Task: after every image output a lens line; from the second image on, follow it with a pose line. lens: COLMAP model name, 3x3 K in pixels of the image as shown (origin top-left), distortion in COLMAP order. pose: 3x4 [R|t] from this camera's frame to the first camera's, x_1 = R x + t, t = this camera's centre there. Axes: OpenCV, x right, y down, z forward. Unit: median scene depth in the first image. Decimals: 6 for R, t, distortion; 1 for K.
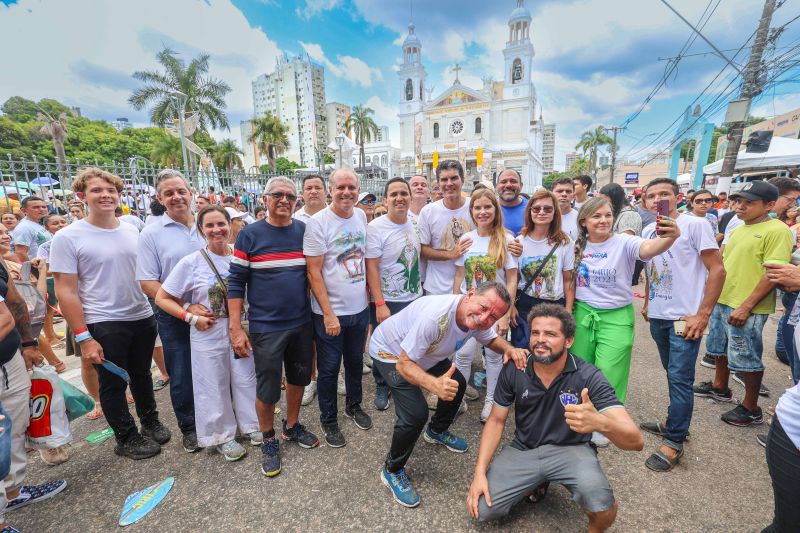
lens RADIAL K [[344.6, 0, 409.9], [0, 344.6, 267.5], [0, 0, 1]] dist [-0.034116, 0.016263]
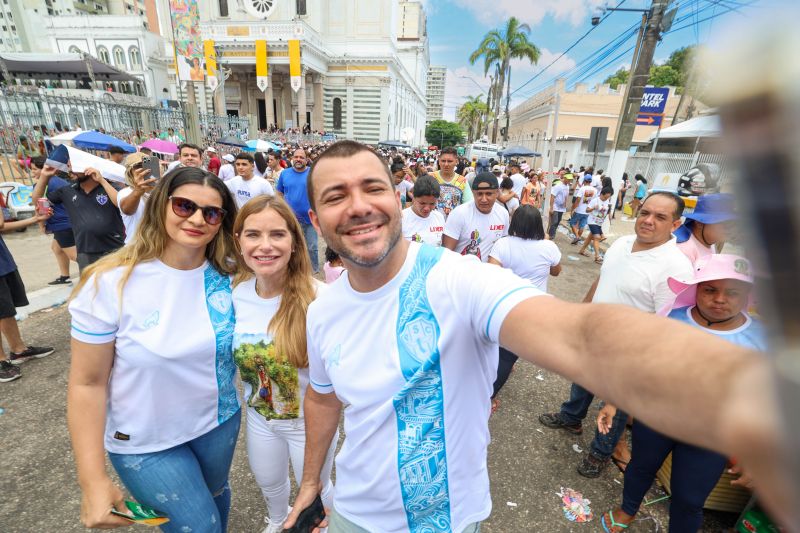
lens RADIAL K [[344.6, 0, 409.9], [0, 344.6, 267.5], [0, 0, 1]] dist [-0.034116, 0.016263]
pose [[0.954709, -0.024213, 0.296555, 0.526876], [-0.014092, 0.991885, 0.126353, -0.214372], [-0.297208, -0.124809, 0.946621, 1.122329]]
